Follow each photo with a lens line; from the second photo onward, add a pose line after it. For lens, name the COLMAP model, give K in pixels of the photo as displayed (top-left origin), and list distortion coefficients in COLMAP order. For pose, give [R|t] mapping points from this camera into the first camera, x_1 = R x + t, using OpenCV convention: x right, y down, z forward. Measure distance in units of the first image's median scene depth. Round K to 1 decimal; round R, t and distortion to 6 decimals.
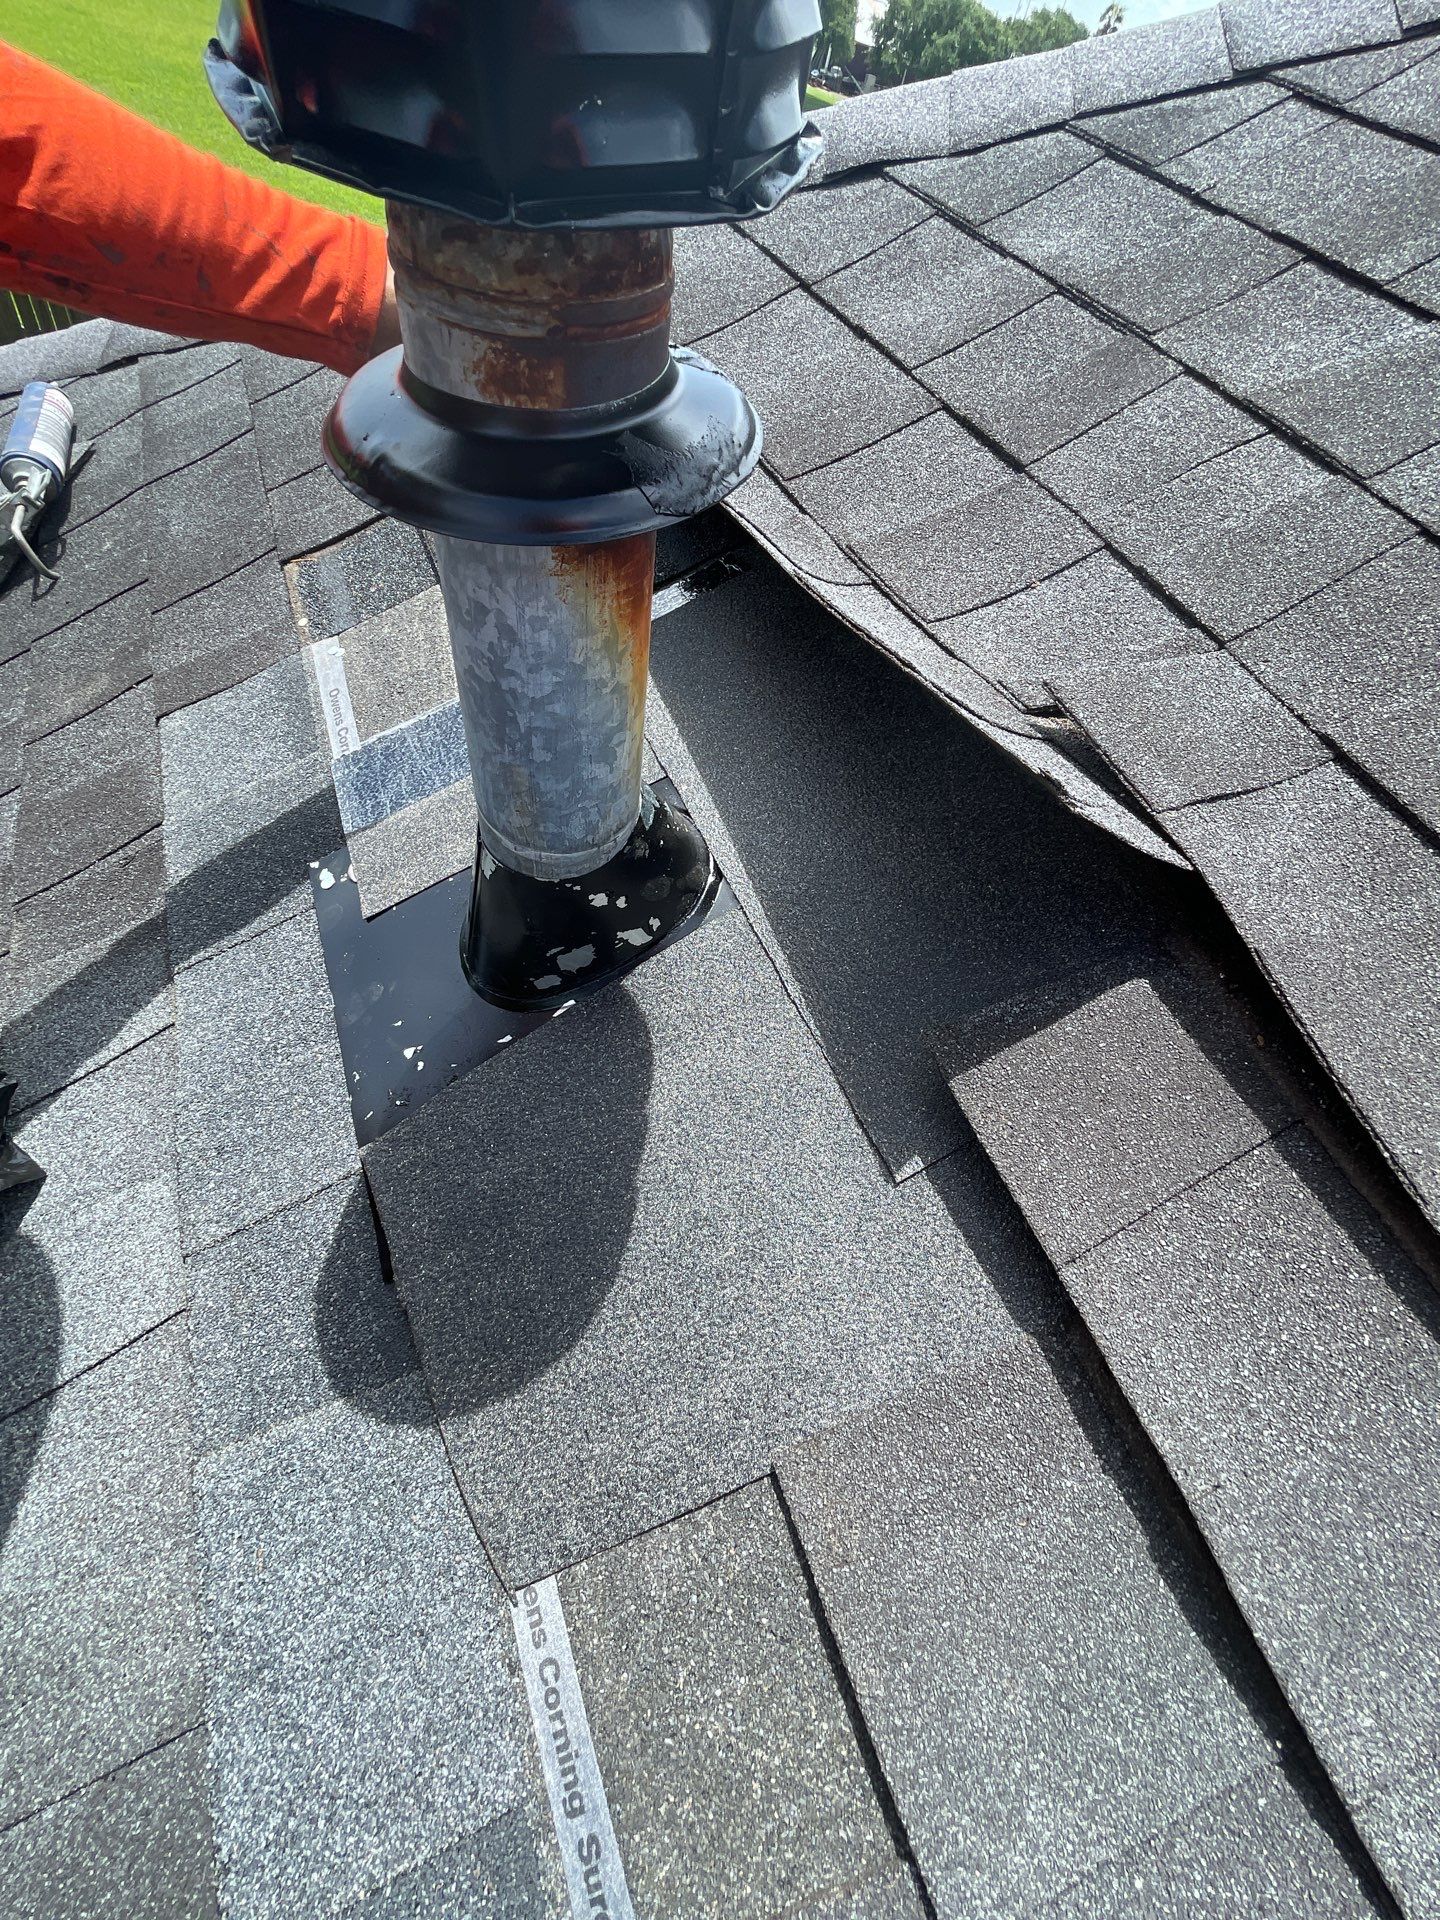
lens RADIAL K [[842.3, 0, 721.0], [0, 842.3, 953.3], [0, 0, 1]] dist [-0.004418, 0.000473]
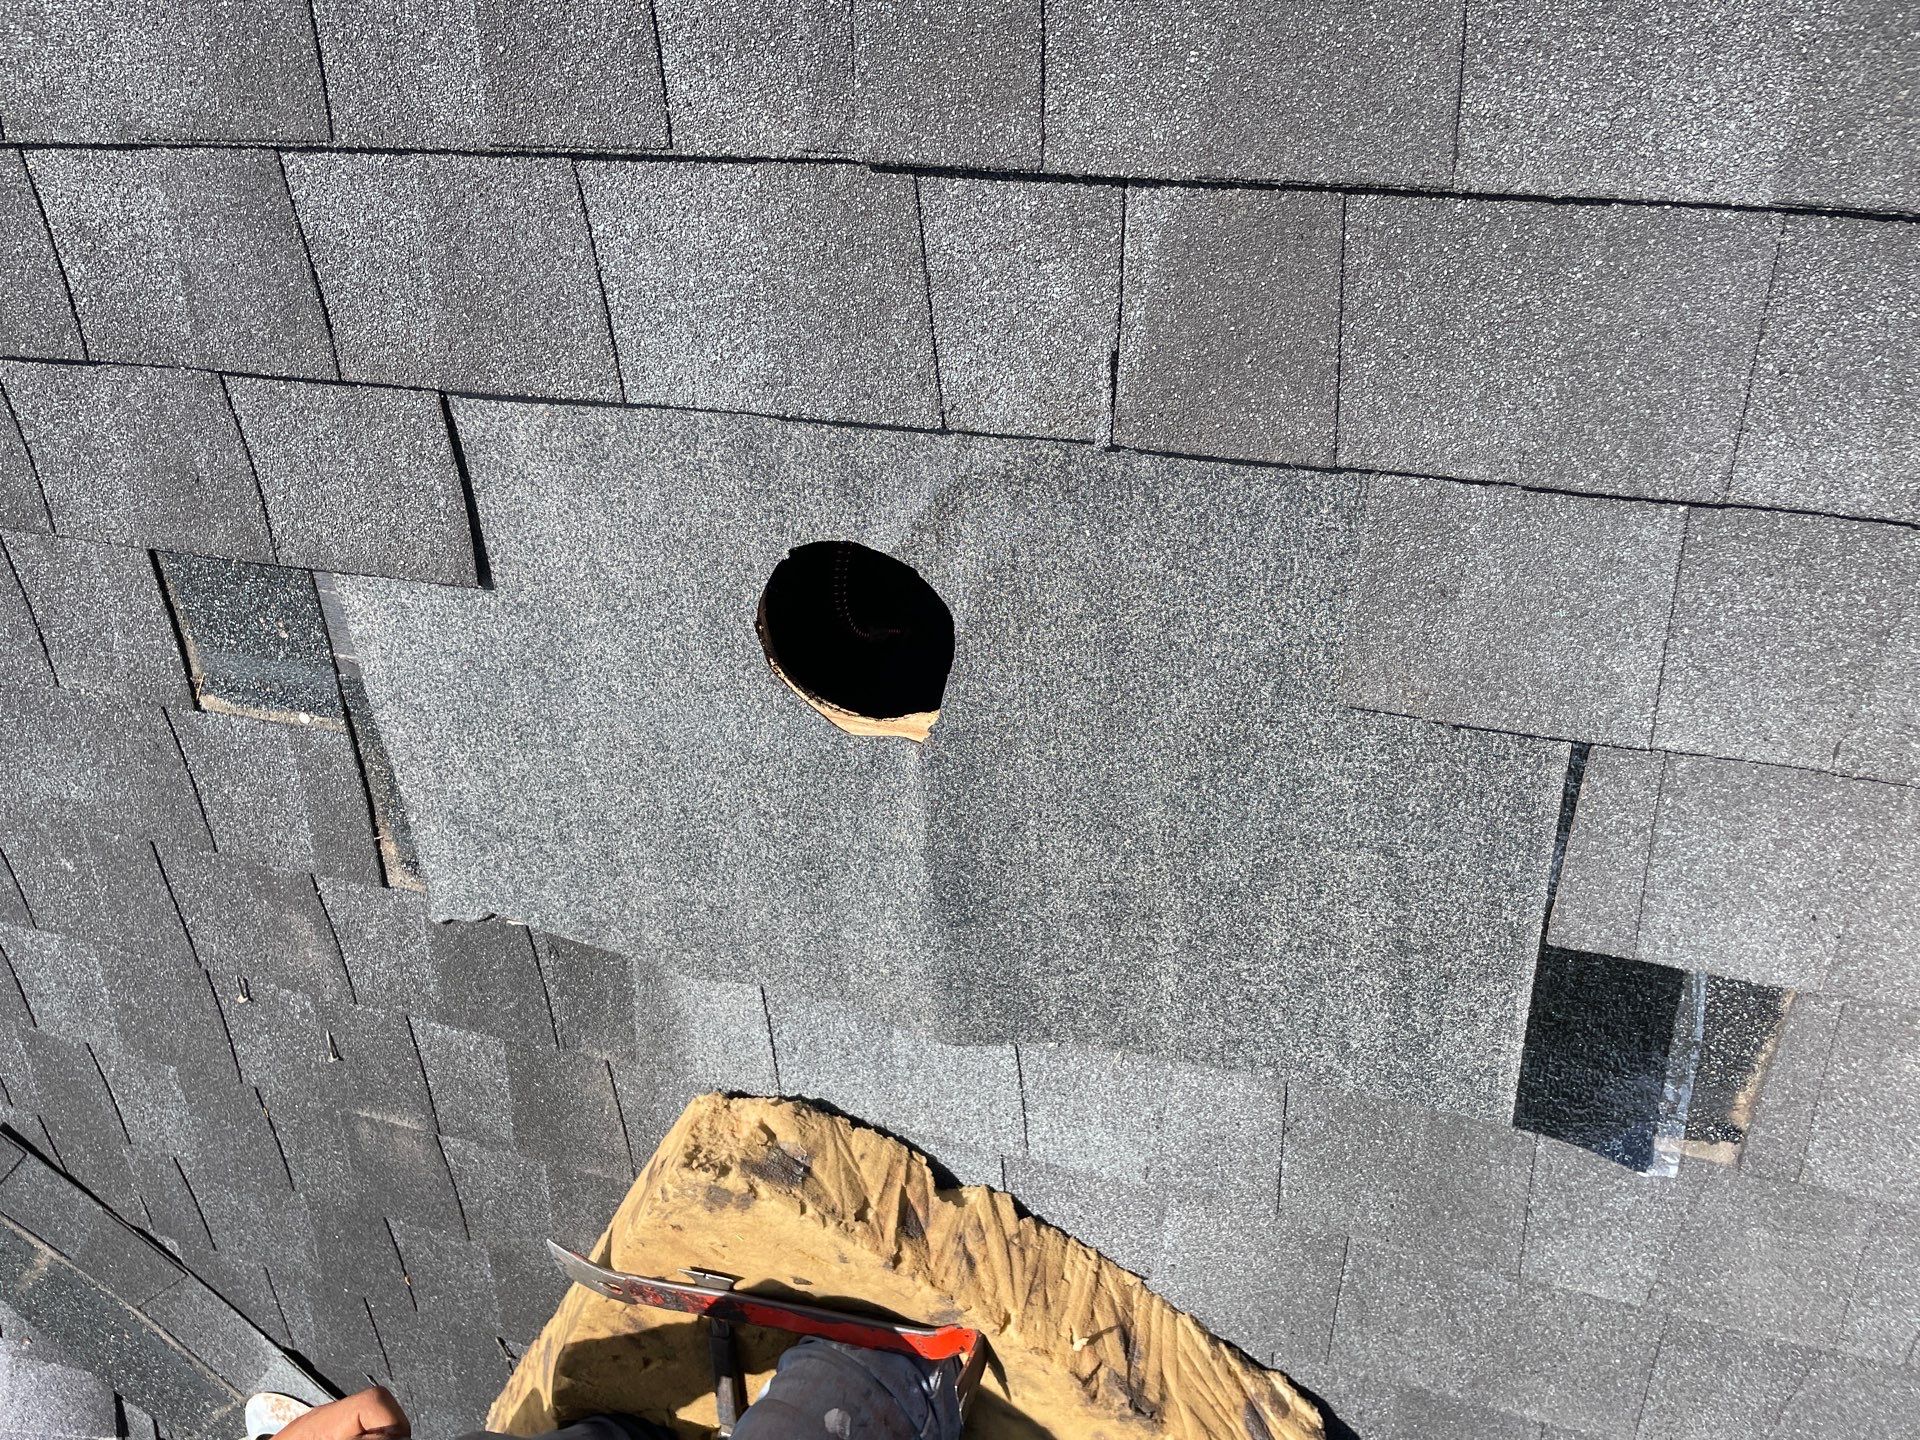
lens RADIAL K [[1469.4, 0, 936.7], [0, 1469.4, 721.2], [0, 0, 1]] dist [0.092161, -0.126989]
pose [[0.410202, -0.836751, -0.362742, 0.440933], [0.888364, 0.276650, 0.366434, -0.557596], [-0.206261, -0.472559, 0.856822, -0.597769]]
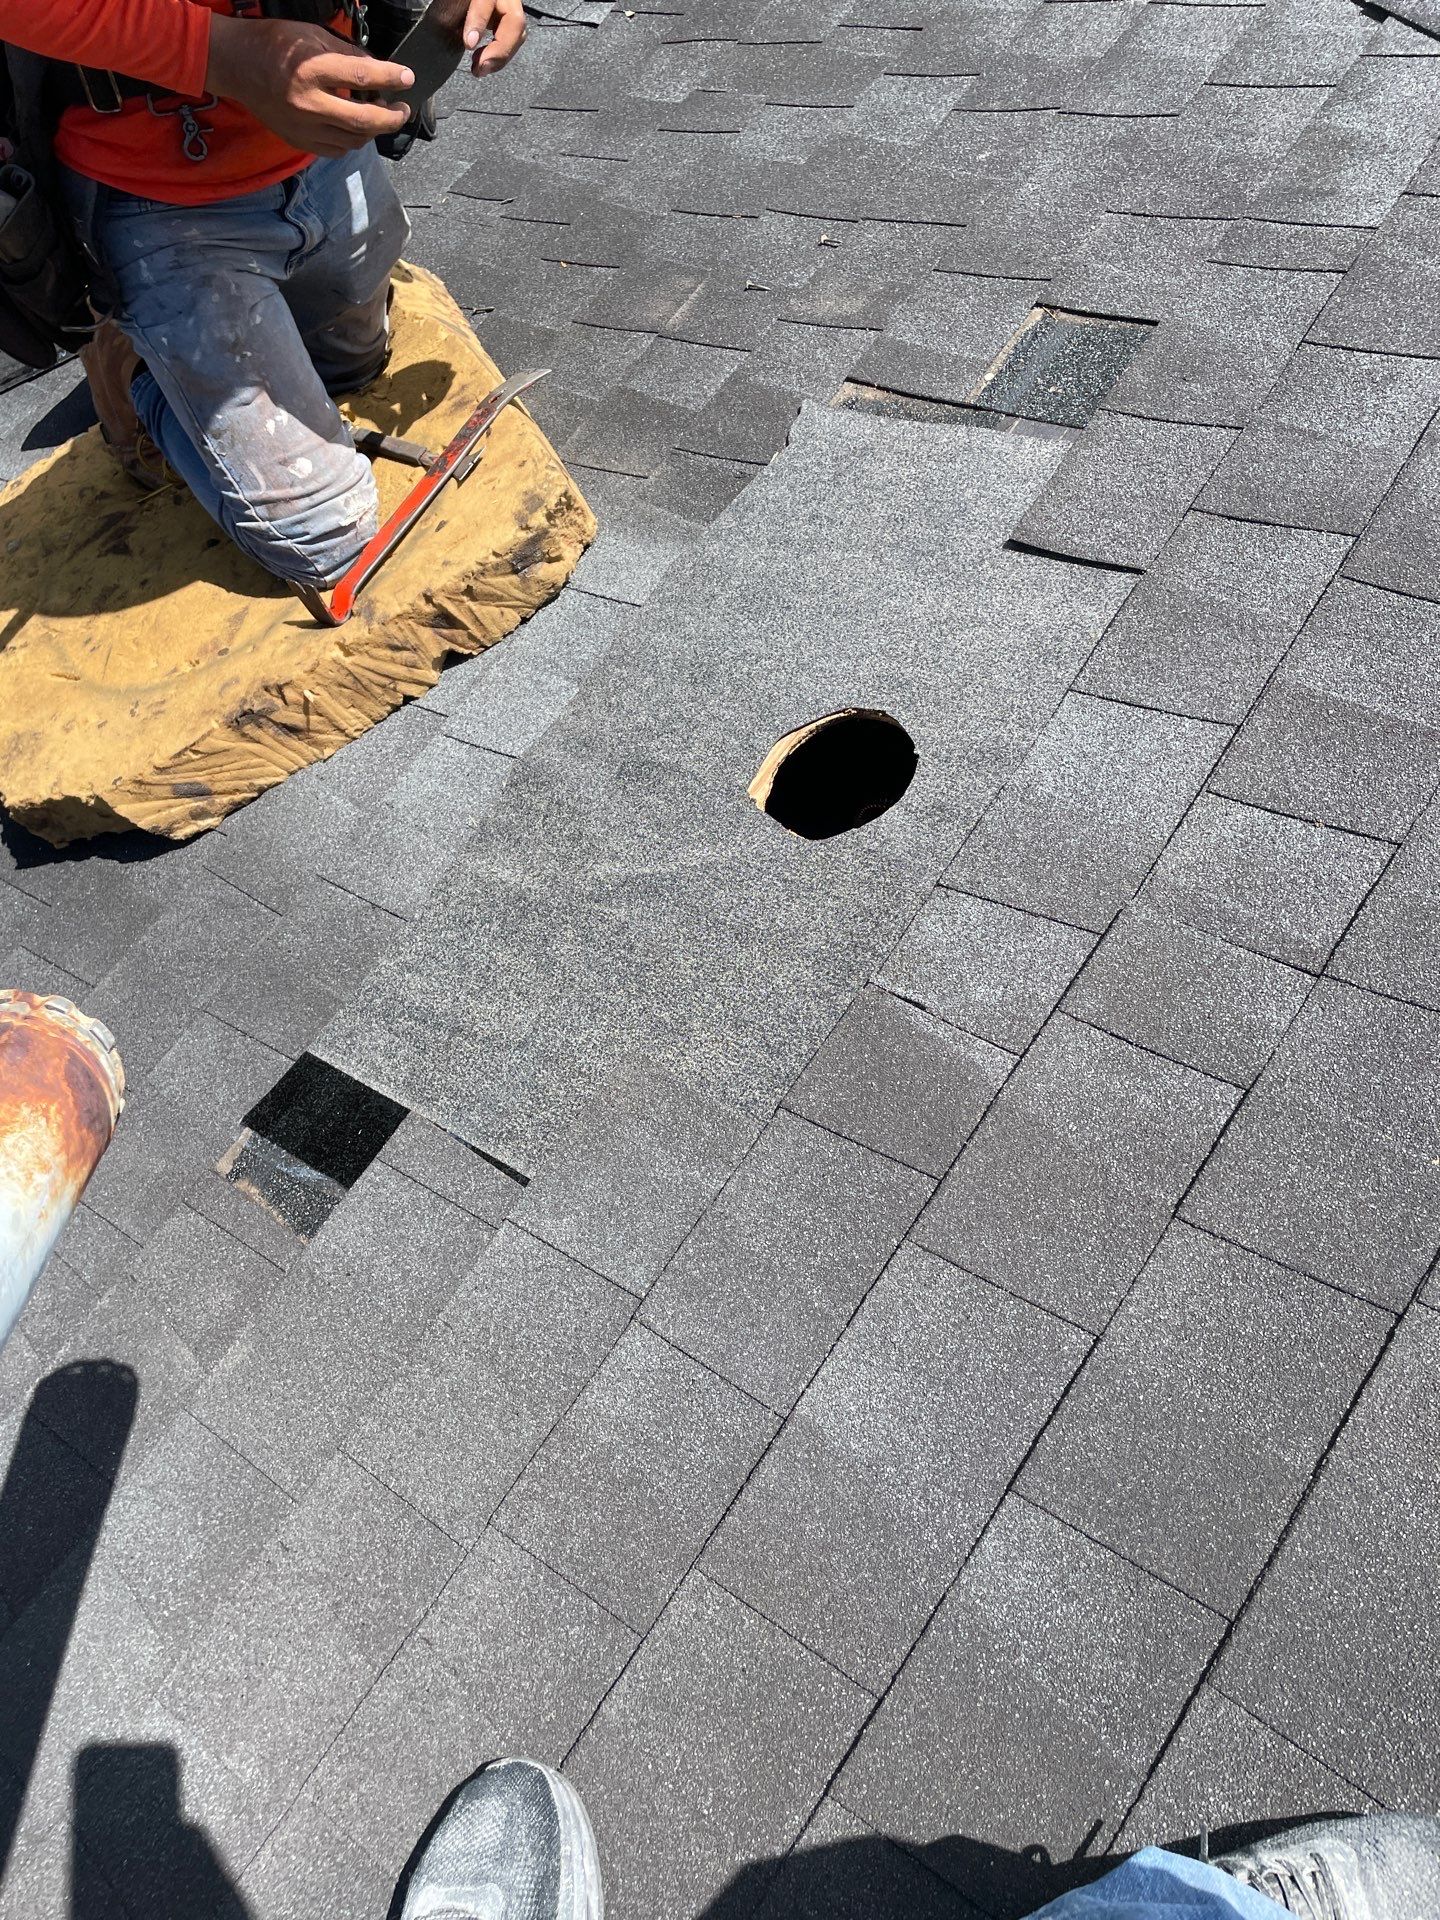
lens RADIAL K [[1452.3, 0, 720.8], [0, 1452.3, 924.8], [0, 0, 1]] dist [0.088111, -0.118491]
pose [[0.536183, 0.735807, -0.413638, 0.904374], [-0.617978, 0.675987, 0.401429, -0.684221], [0.574988, 0.040380, 0.817165, -1.041055]]
